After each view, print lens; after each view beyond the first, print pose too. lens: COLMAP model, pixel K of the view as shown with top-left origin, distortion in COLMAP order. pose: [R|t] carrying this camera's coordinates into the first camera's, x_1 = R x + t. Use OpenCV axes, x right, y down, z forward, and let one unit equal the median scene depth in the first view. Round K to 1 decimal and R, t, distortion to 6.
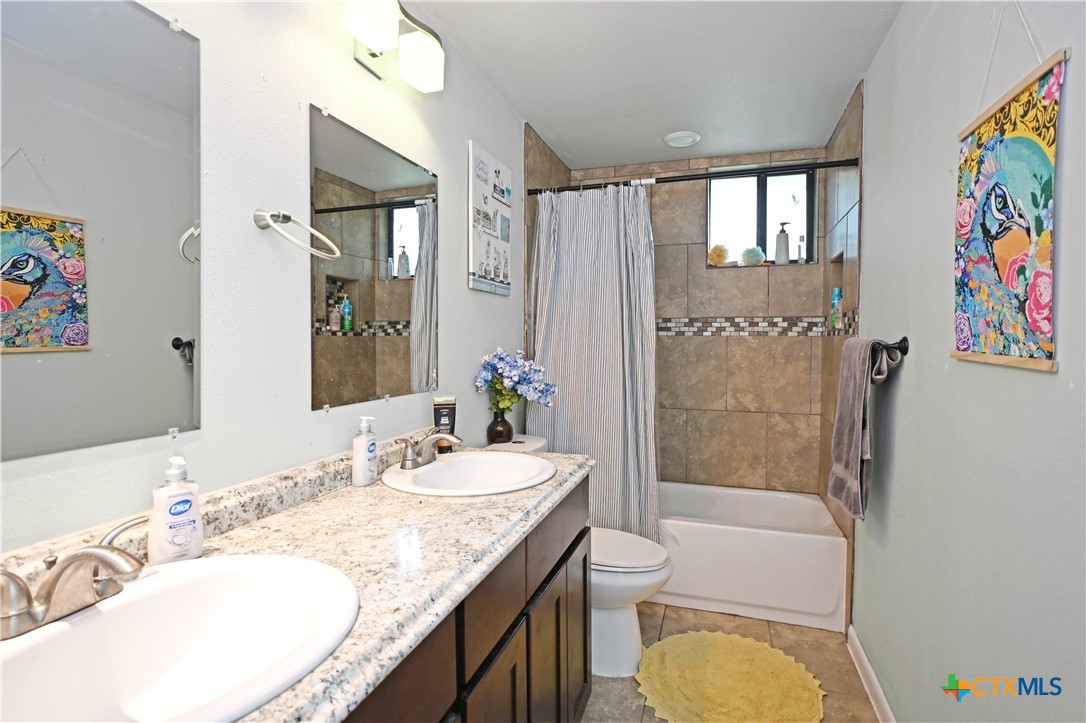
lens RADIAL K [[555.6, 0, 530.4], [0, 555.6, 342.4], [0, 0, 1]] dist [0.022868, 0.001340]
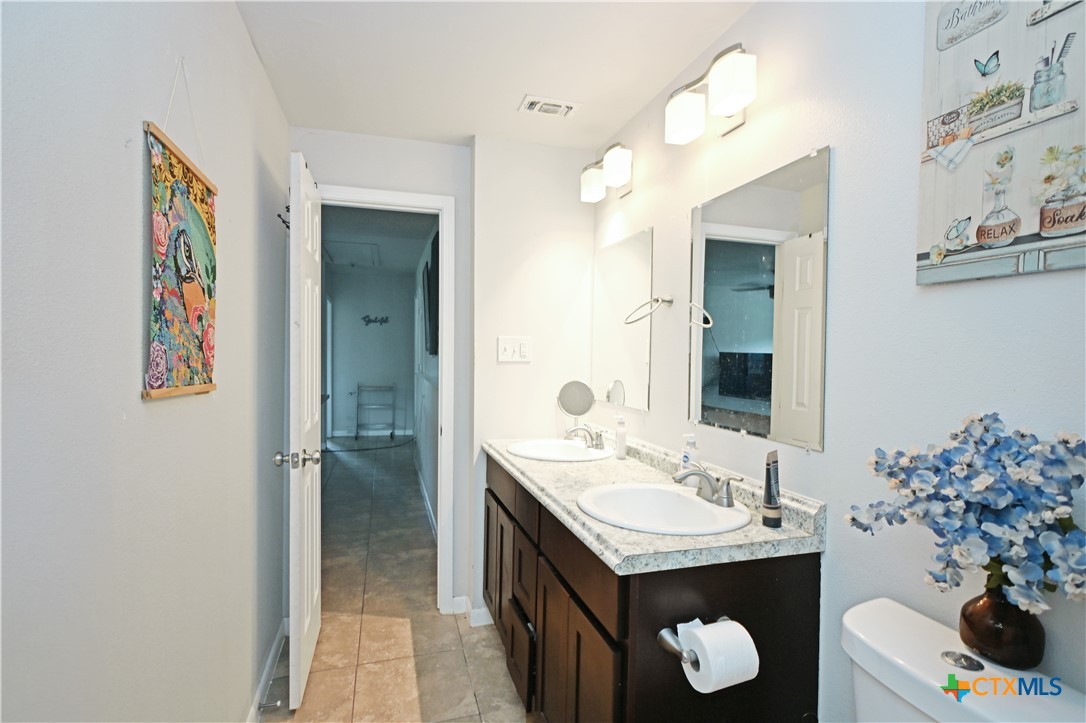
lens RADIAL K [[555.6, 0, 542.6], [0, 555.6, 362.5], [0, 0, 1]] dist [0.022868, 0.001340]
pose [[-0.810668, -0.003875, -0.585493, 0.870220], [-0.017549, 0.999690, 0.017682, -0.054584], [0.585243, 0.024609, -0.810485, 2.225522]]
